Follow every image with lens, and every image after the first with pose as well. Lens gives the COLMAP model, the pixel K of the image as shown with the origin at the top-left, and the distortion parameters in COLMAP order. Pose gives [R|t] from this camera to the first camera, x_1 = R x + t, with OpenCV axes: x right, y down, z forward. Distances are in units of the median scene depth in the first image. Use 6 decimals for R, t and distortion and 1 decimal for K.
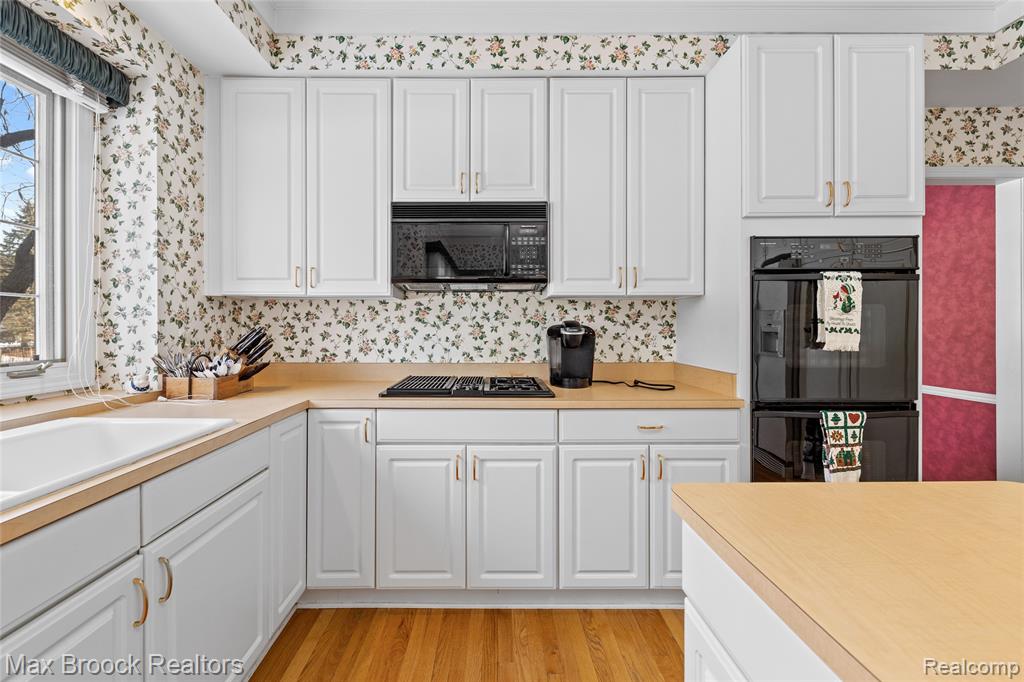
lens RADIAL K [[423.5, 0, 480.2], [0, 423.5, 328.0], [0, 0, 1]] dist [0.000668, -0.001216]
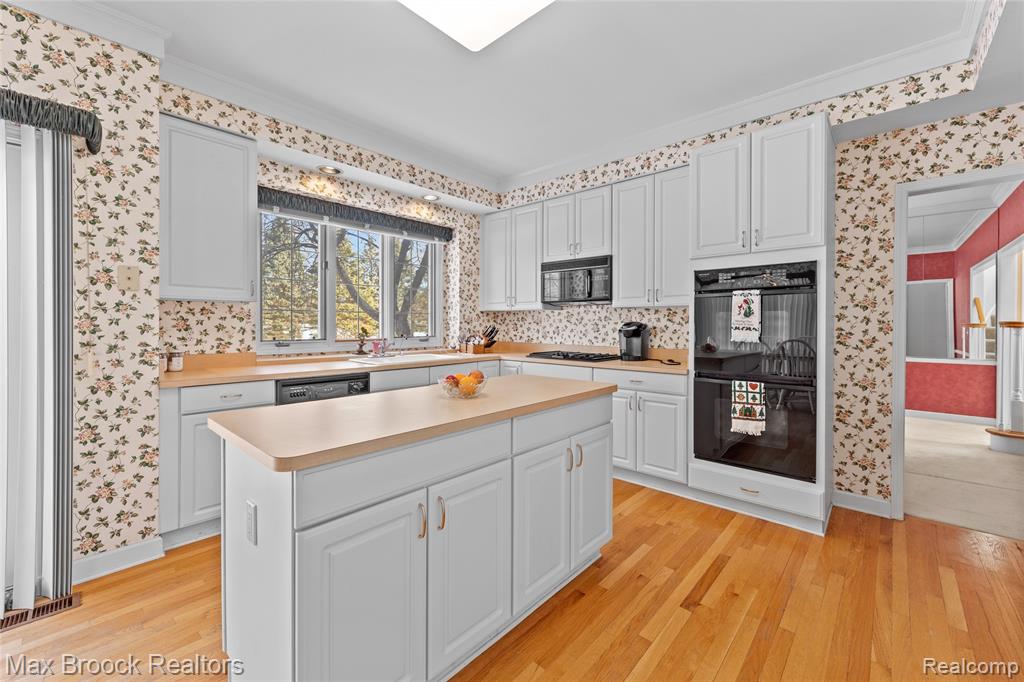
lens RADIAL K [[423.5, 0, 515.9], [0, 423.5, 329.8], [0, 0, 1]] dist [0.000668, -0.001216]
pose [[0.739373, 0.012539, -0.673179, 1.088346], [-0.005271, 0.999904, 0.012836, -0.004532], [0.673275, -0.005942, 0.739368, -0.595447]]
